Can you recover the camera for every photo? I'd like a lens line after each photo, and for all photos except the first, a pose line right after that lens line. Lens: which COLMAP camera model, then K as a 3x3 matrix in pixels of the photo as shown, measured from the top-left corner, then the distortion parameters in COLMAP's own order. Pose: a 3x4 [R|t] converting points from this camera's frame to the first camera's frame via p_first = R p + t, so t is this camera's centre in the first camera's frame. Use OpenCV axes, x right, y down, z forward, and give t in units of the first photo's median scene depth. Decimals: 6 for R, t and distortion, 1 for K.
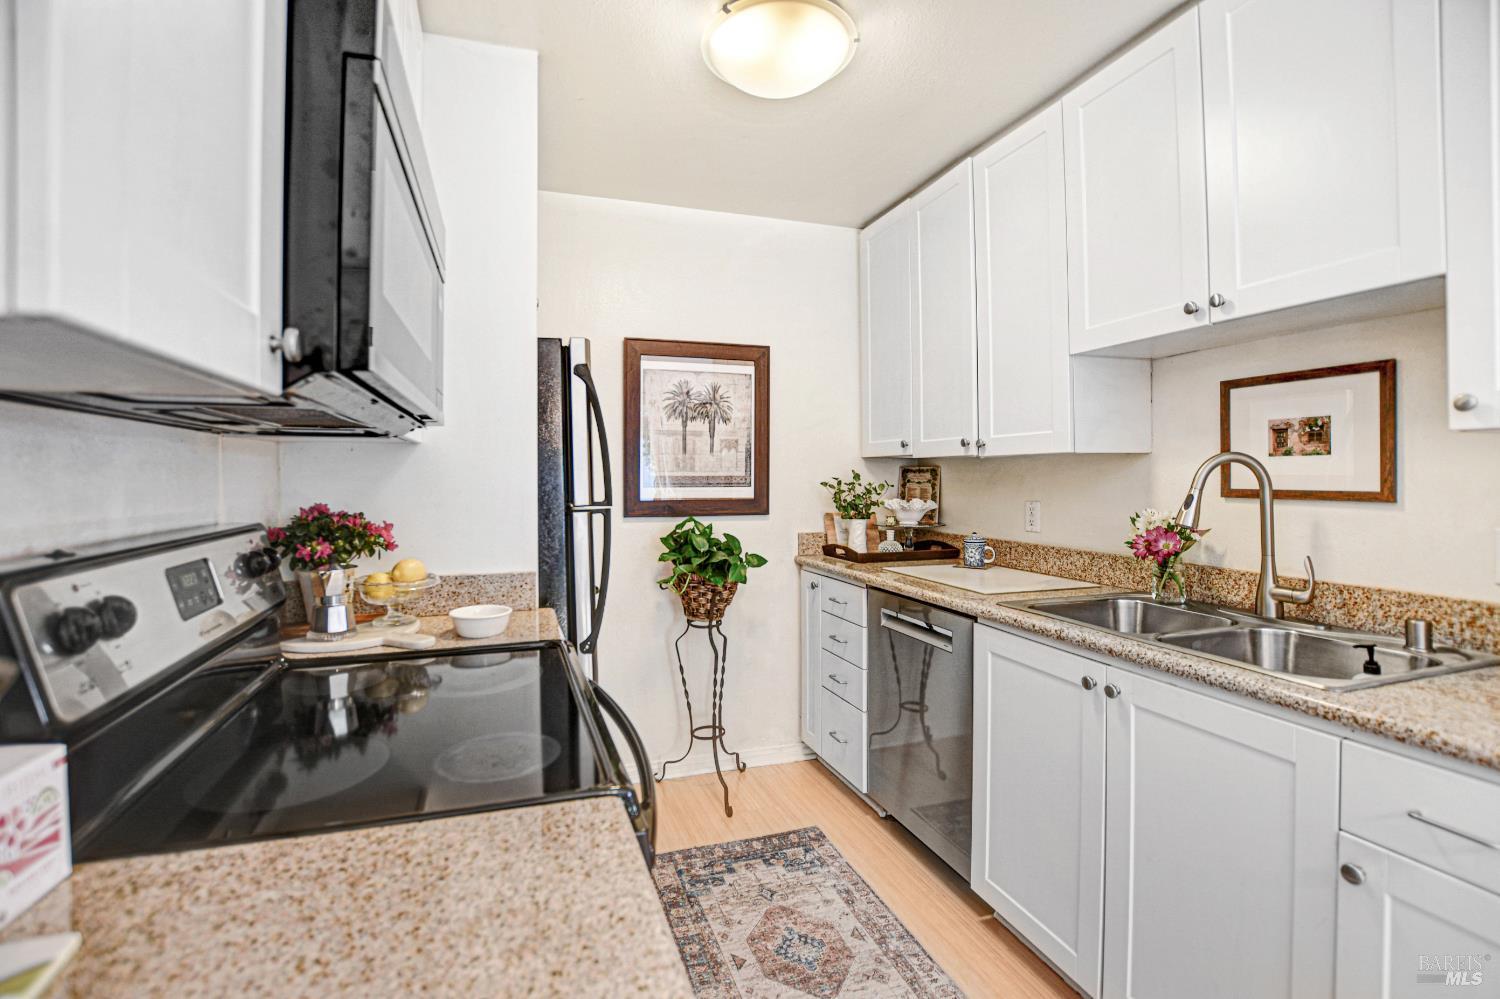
lens RADIAL K [[688.5, 0, 749.1], [0, 688.5, 470.9], [0, 0, 1]] dist [-0.026589, -0.000431]
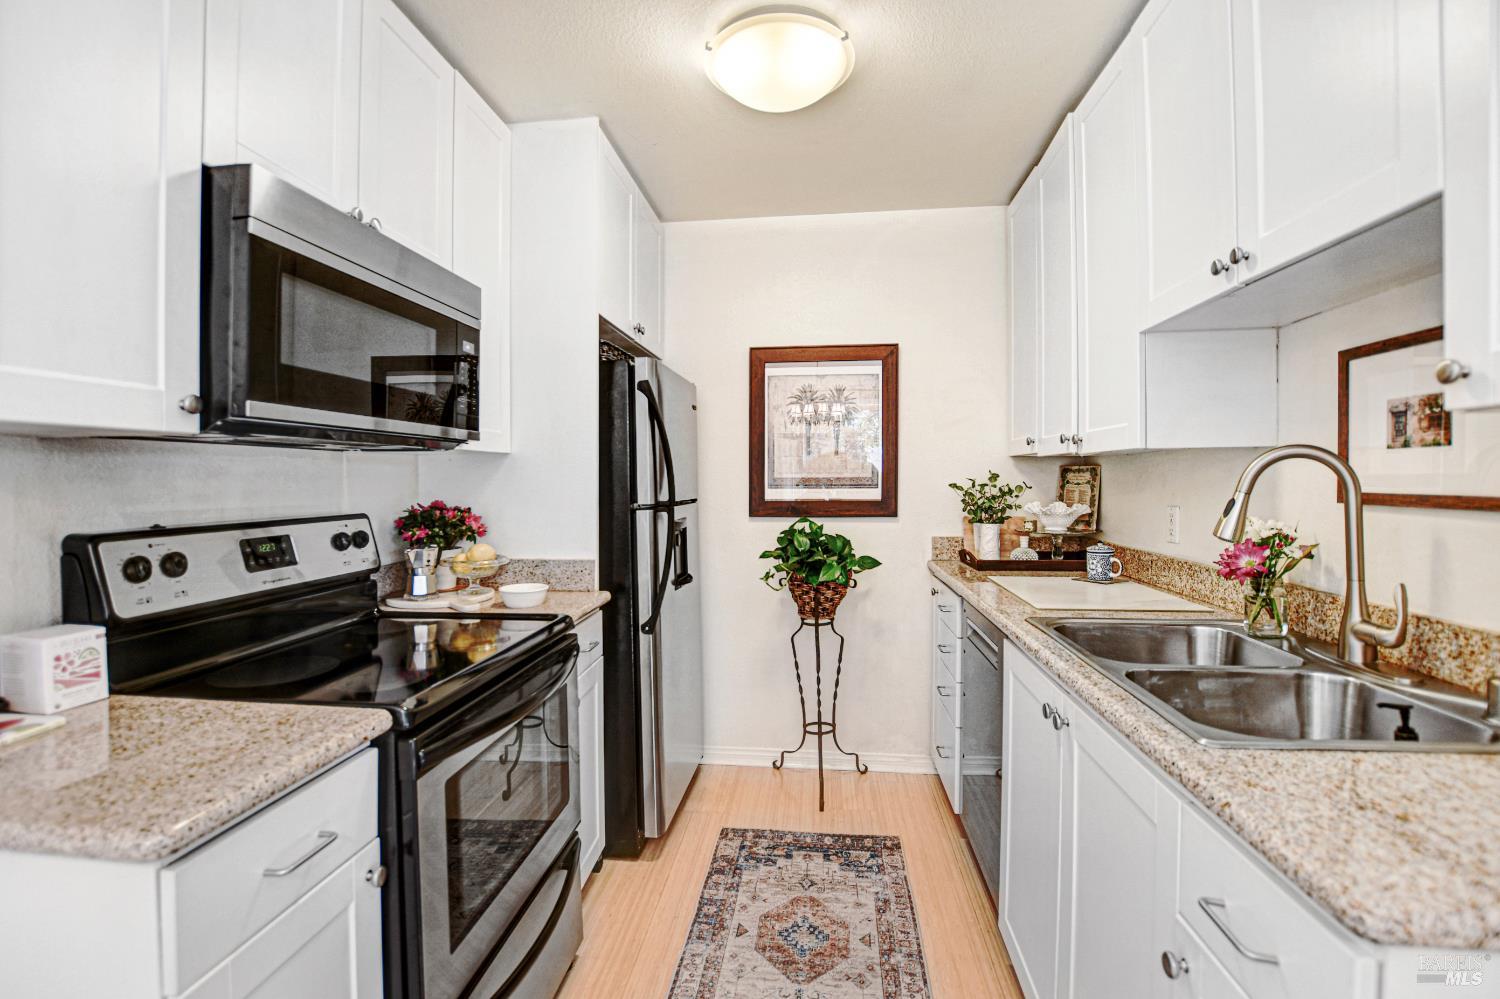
lens RADIAL K [[707.8, 0, 746.8], [0, 707.8, 477.5], [0, 0, 1]] dist [-0.029309, -0.000301]
pose [[0.902768, -0.004871, -0.430100, 0.406103], [0.008680, 0.999939, 0.006895, -0.001087], [0.430040, -0.009958, 0.902755, 0.011244]]
